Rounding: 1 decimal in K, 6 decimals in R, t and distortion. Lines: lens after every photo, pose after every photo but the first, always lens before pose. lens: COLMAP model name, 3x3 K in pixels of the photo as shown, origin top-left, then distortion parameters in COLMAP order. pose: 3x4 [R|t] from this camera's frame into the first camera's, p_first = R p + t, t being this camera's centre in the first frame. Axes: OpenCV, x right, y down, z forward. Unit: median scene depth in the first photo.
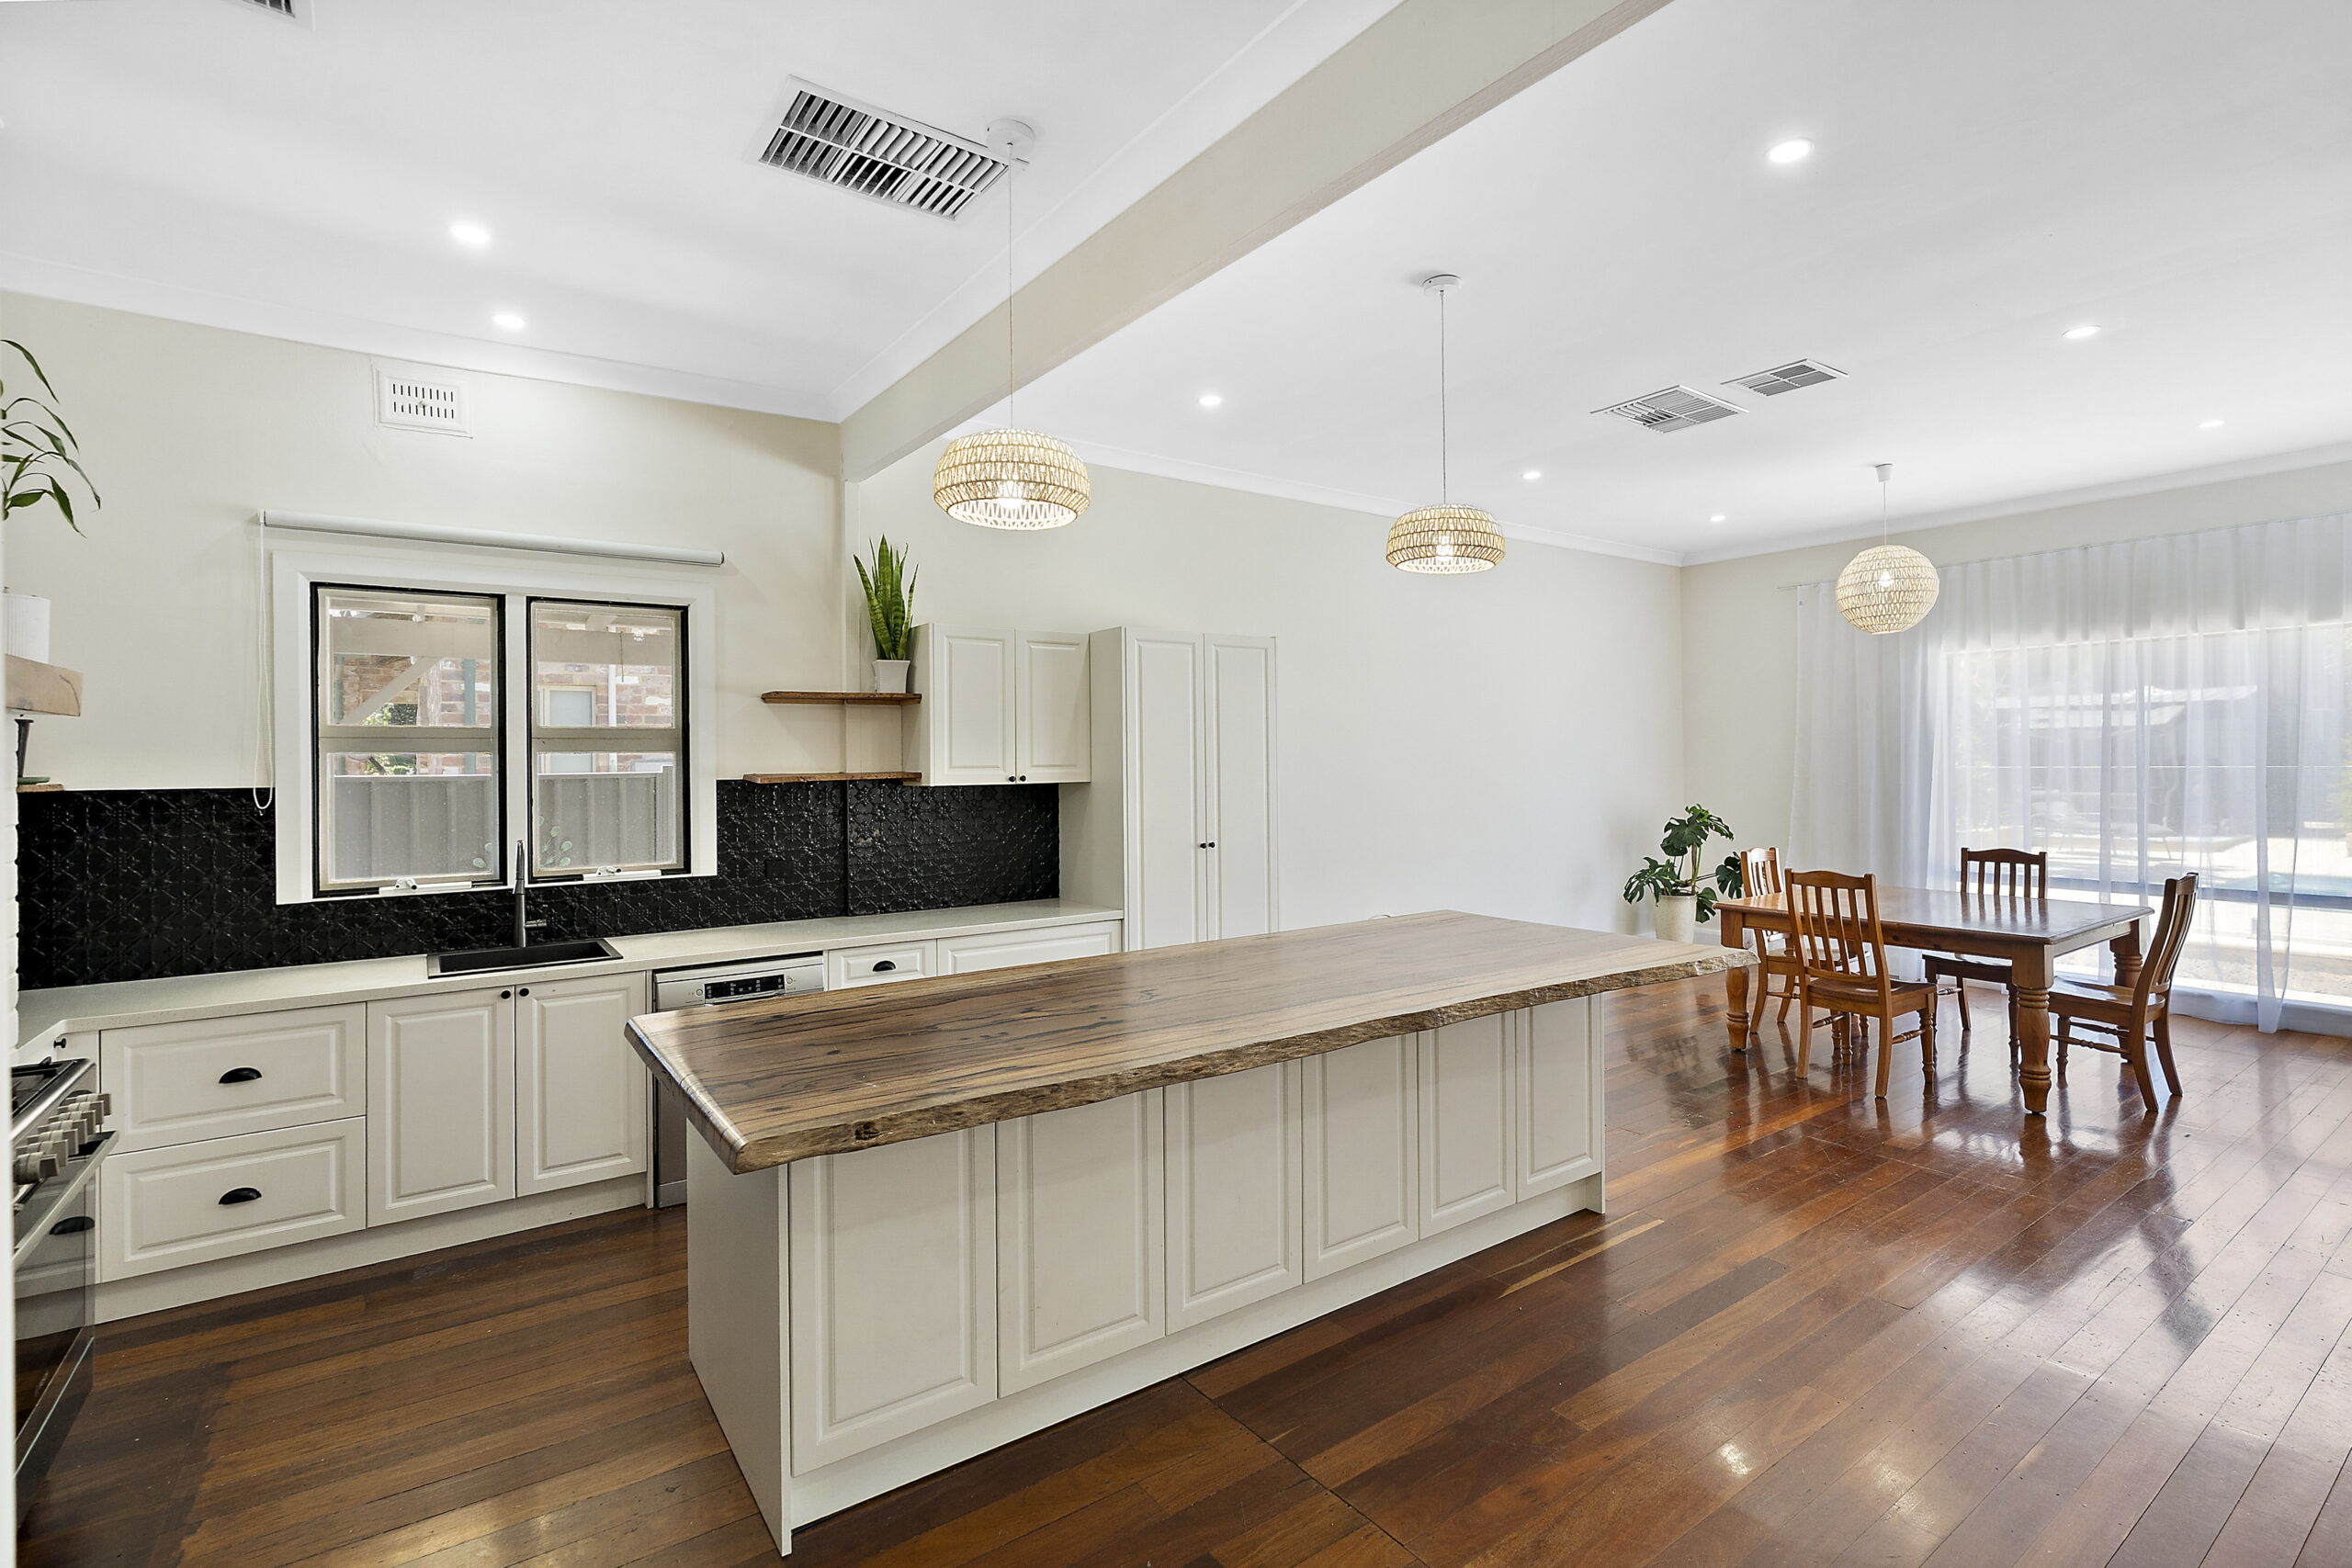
lens RADIAL K [[1076.8, 0, 1167.0], [0, 1076.8, 764.9], [0, 0, 1]] dist [-0.000500, 0.001305]
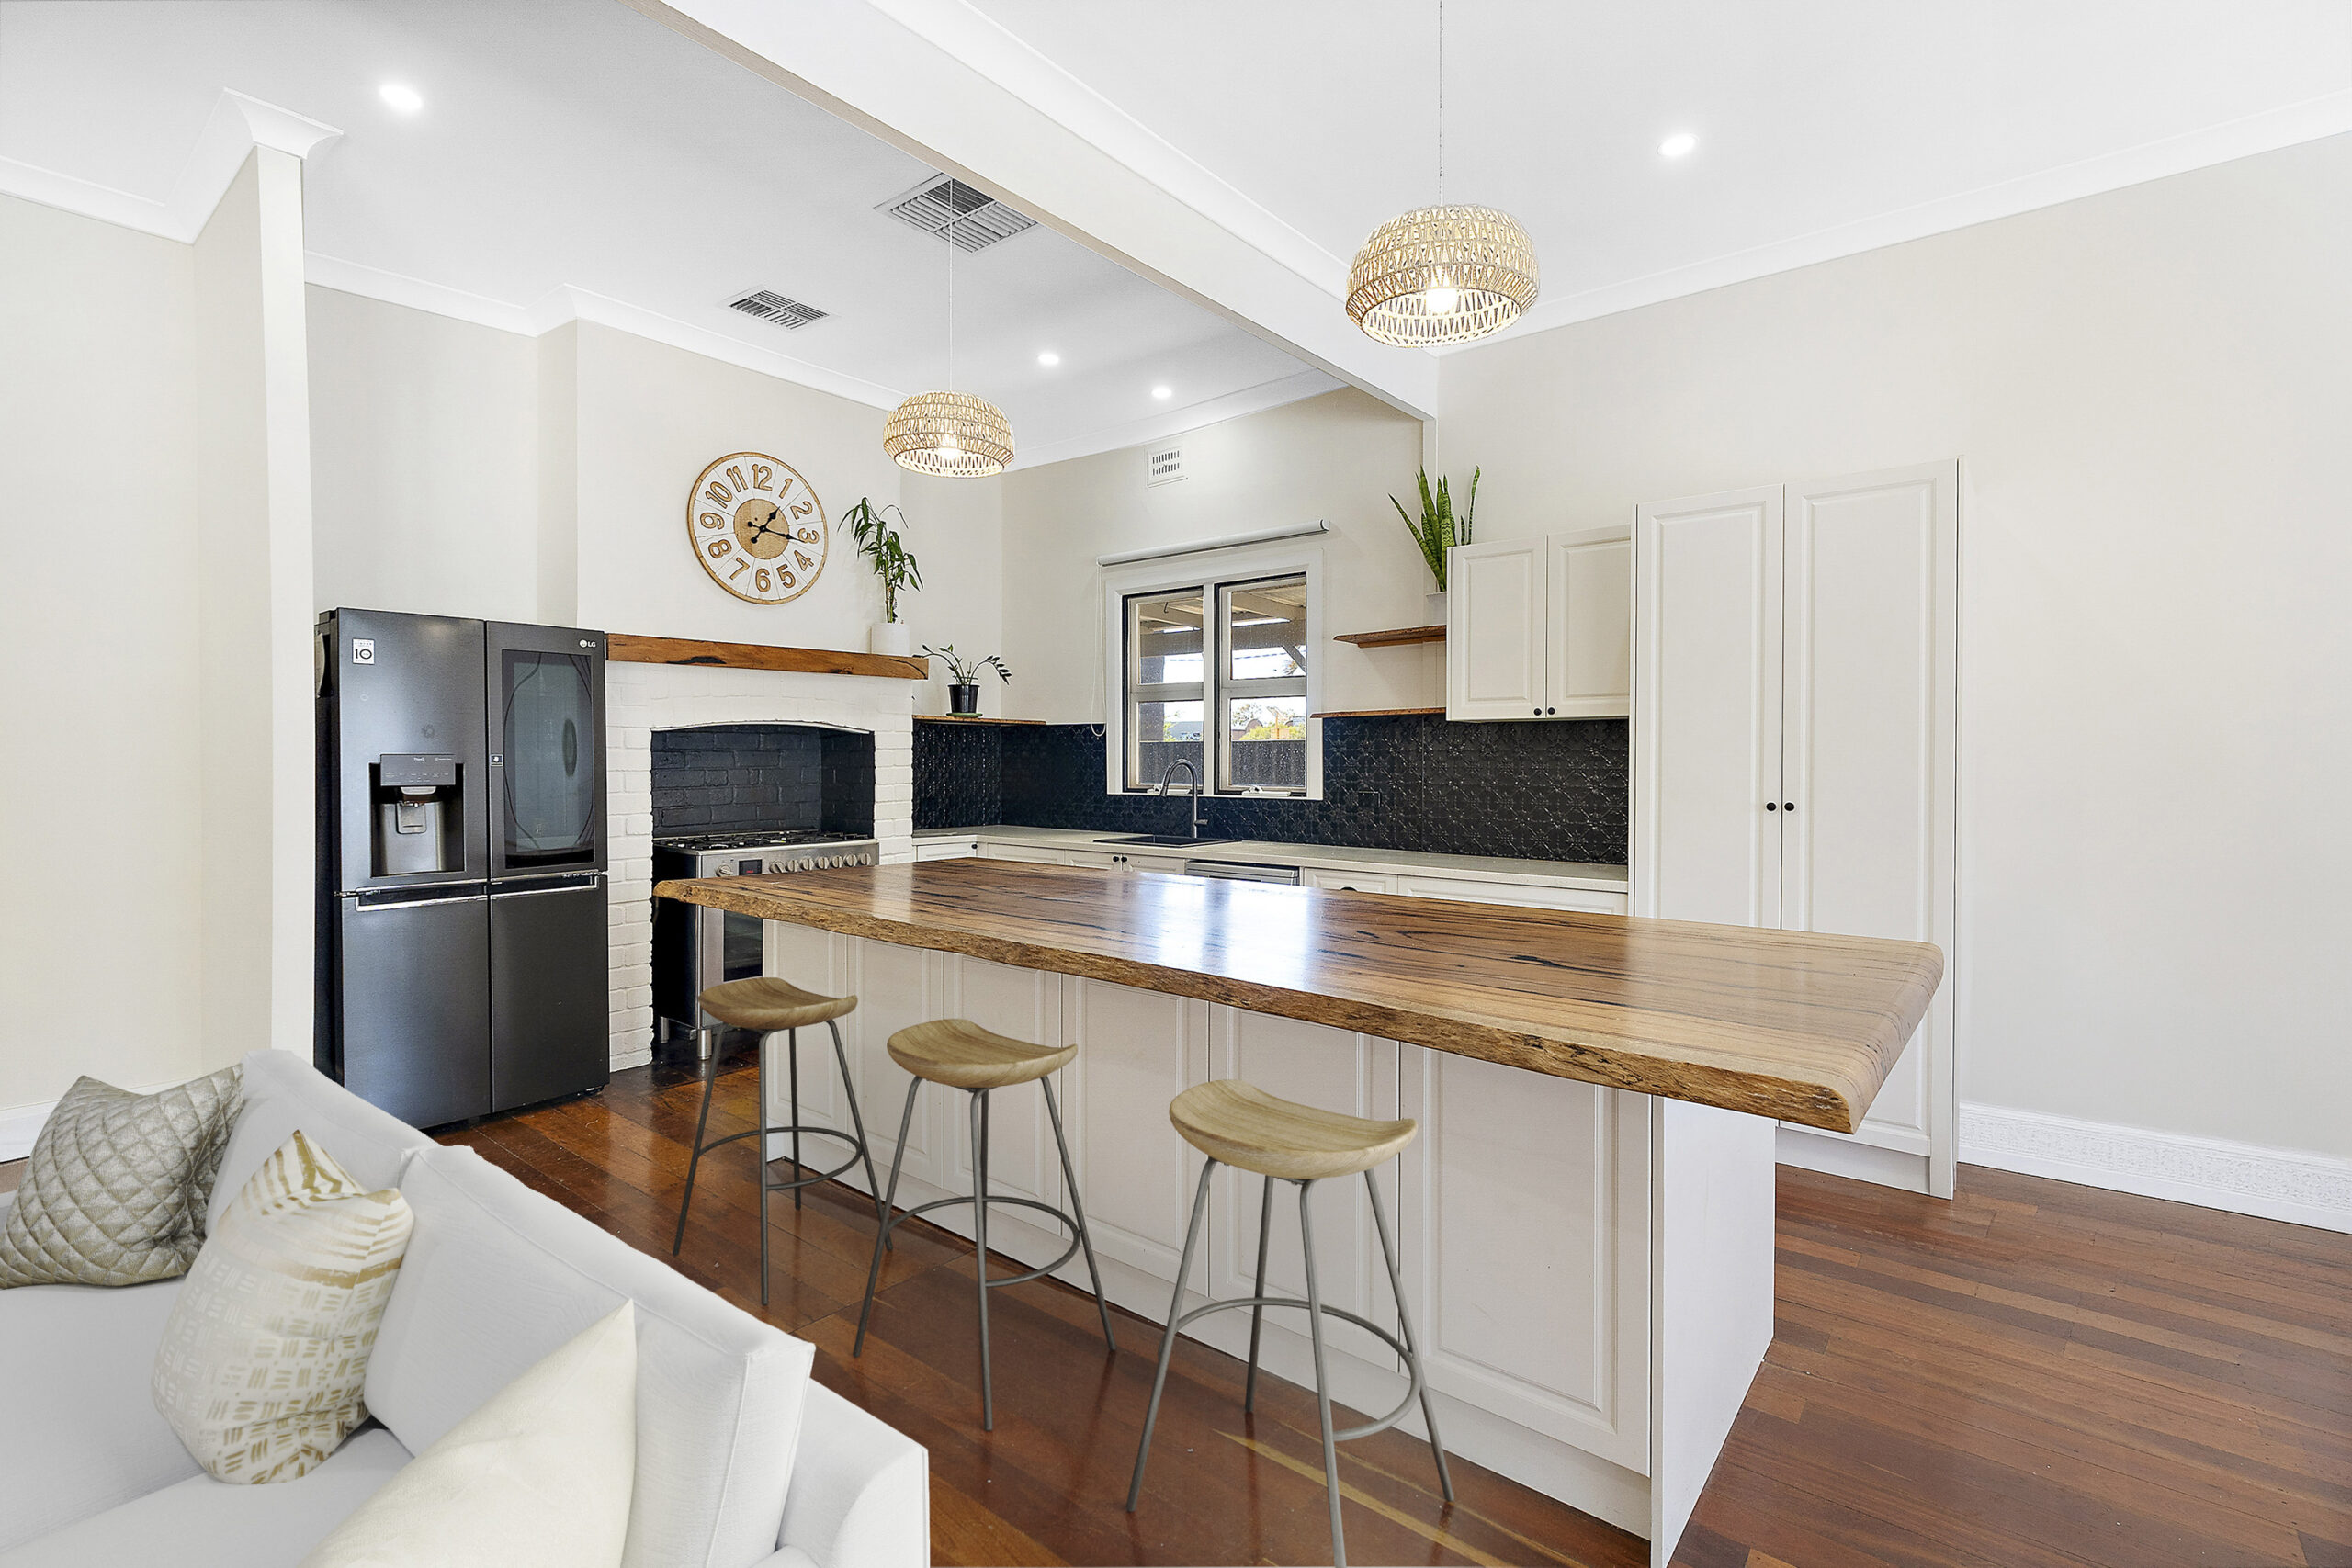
lens RADIAL K [[1076.8, 0, 1189.6], [0, 1076.8, 773.2], [0, 0, 1]] dist [-0.000500, 0.001305]
pose [[0.278311, 0.020528, -0.960272, 0.648771], [-0.013484, 0.999757, 0.017464, 0.054232], [0.960396, 0.008088, 0.278520, 0.535042]]
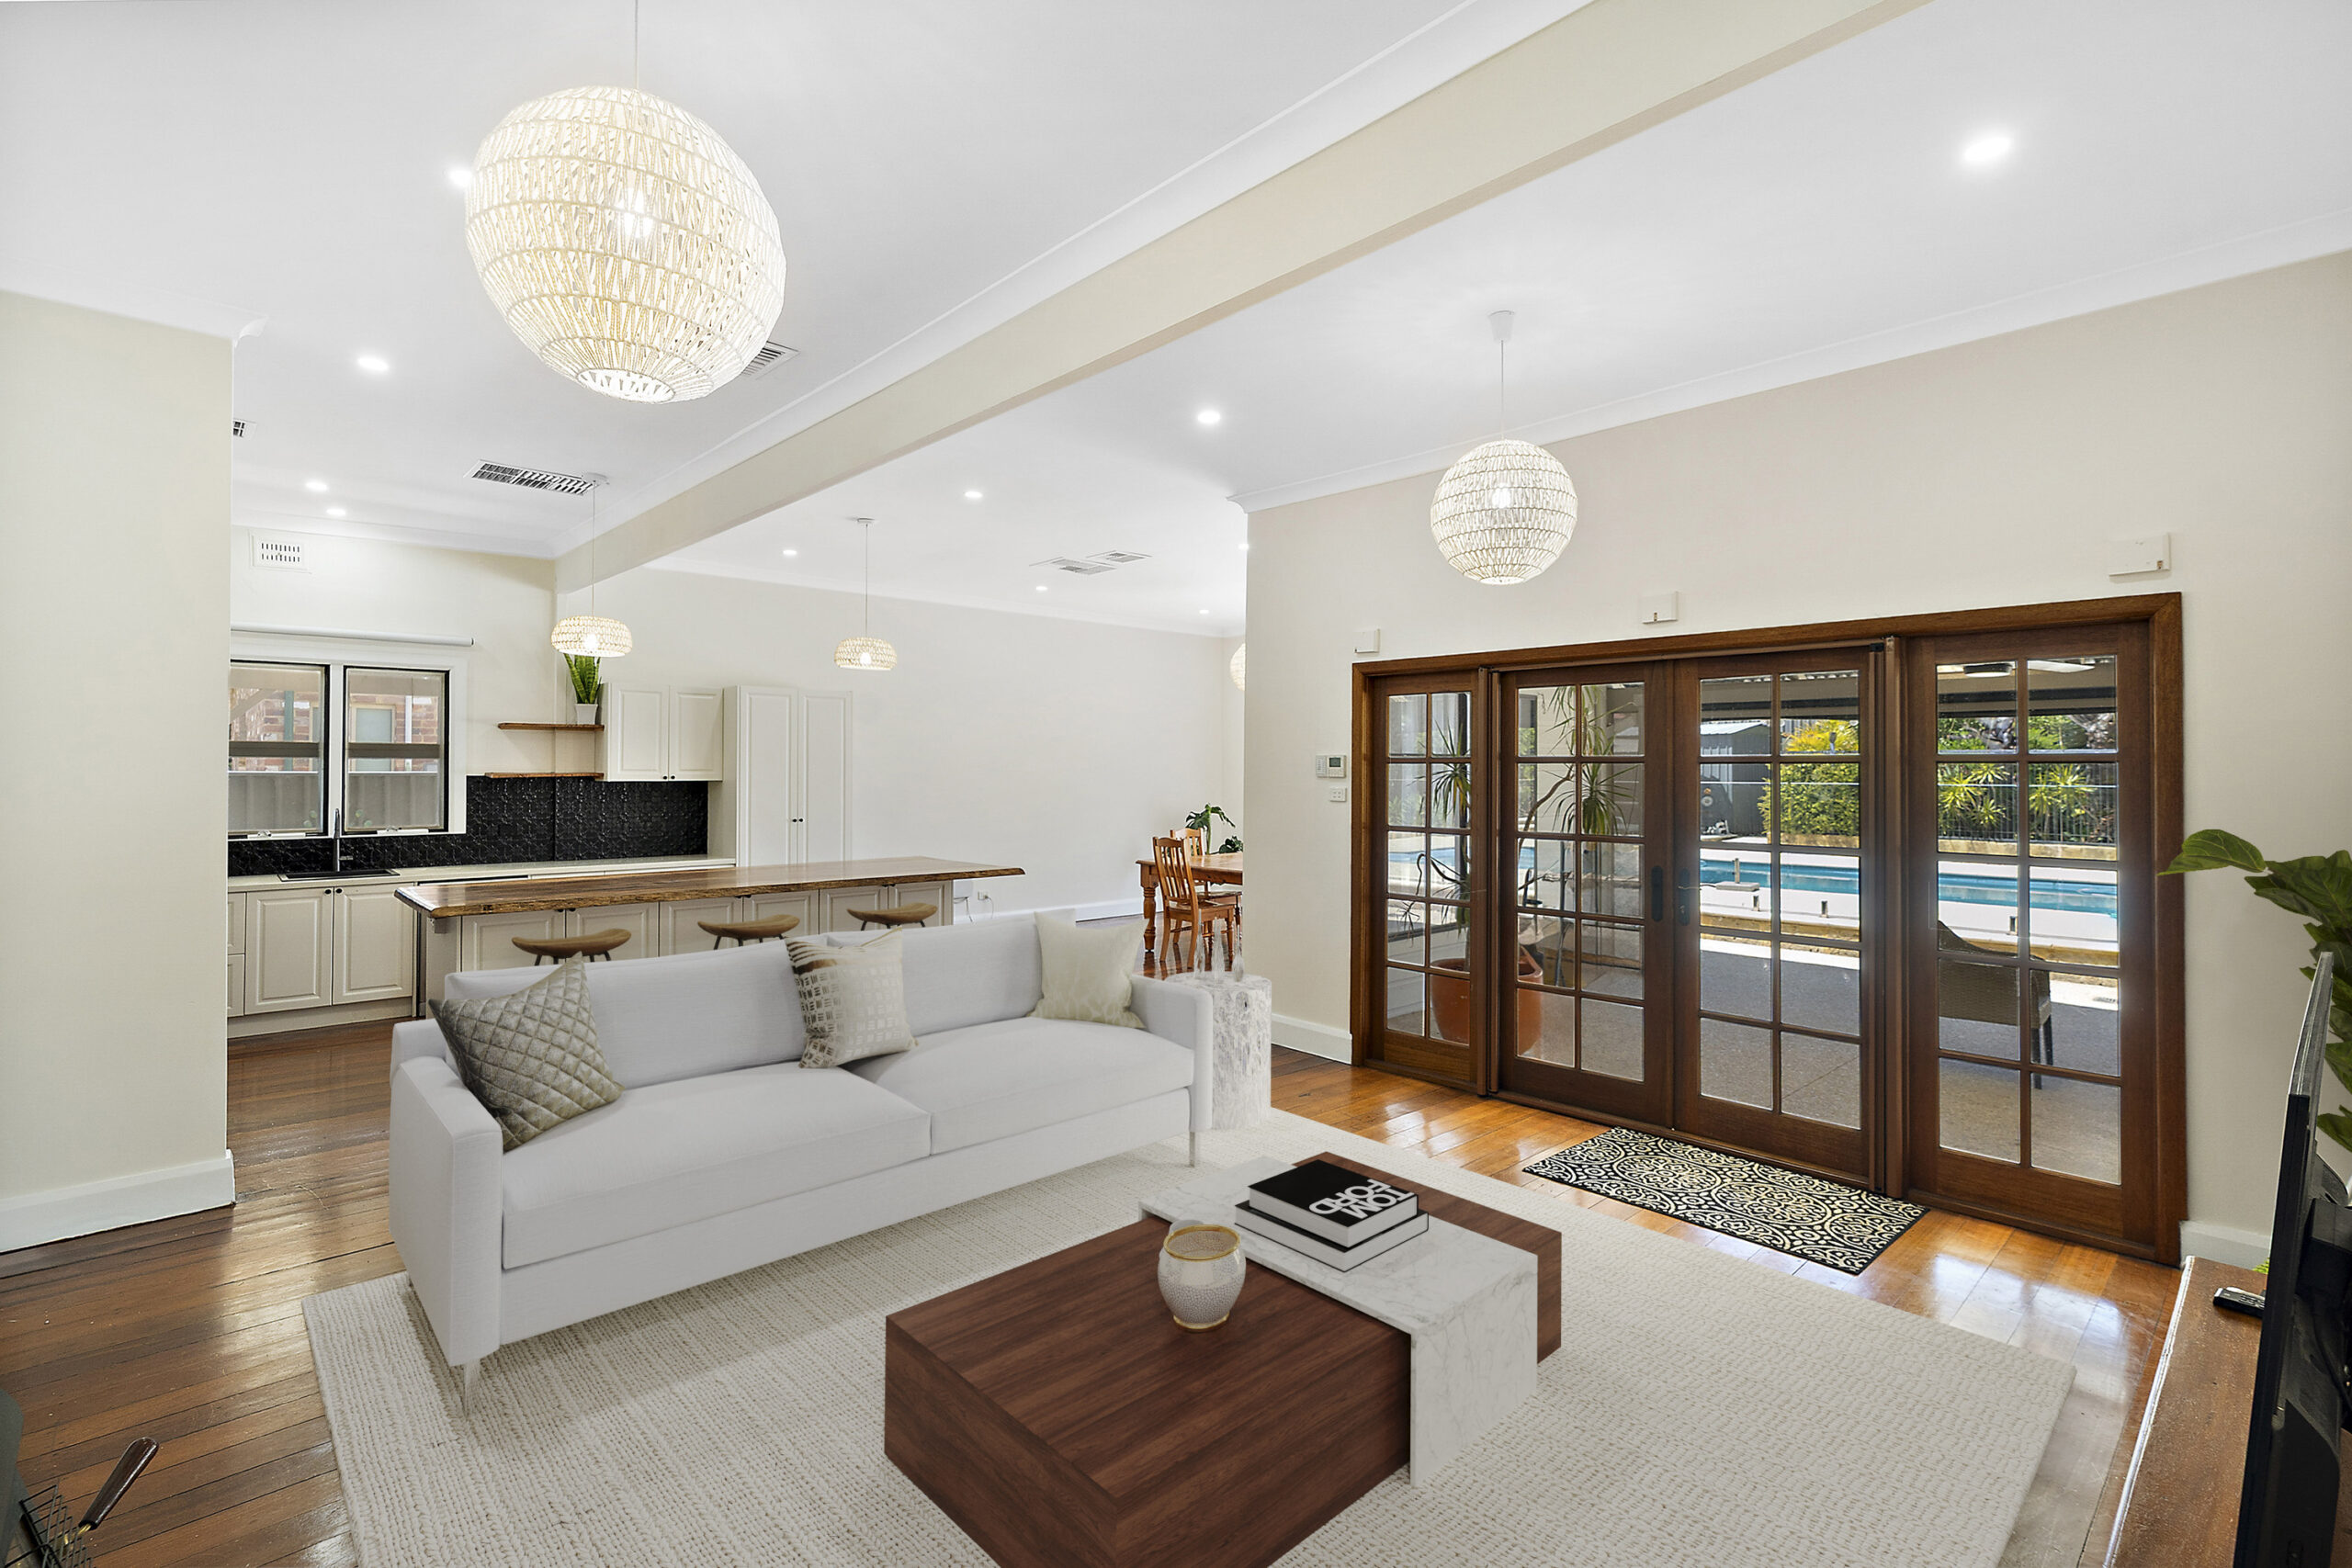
lens RADIAL K [[1076.8, 0, 1166.8], [0, 1076.8, 766.6], [0, 0, 1]] dist [-0.000500, 0.001305]
pose [[0.992078, 0.011982, 0.125049, 0.433678], [-0.010875, 0.999895, -0.009536, 0.003699], [-0.125150, 0.008101, 0.992105, -0.760502]]
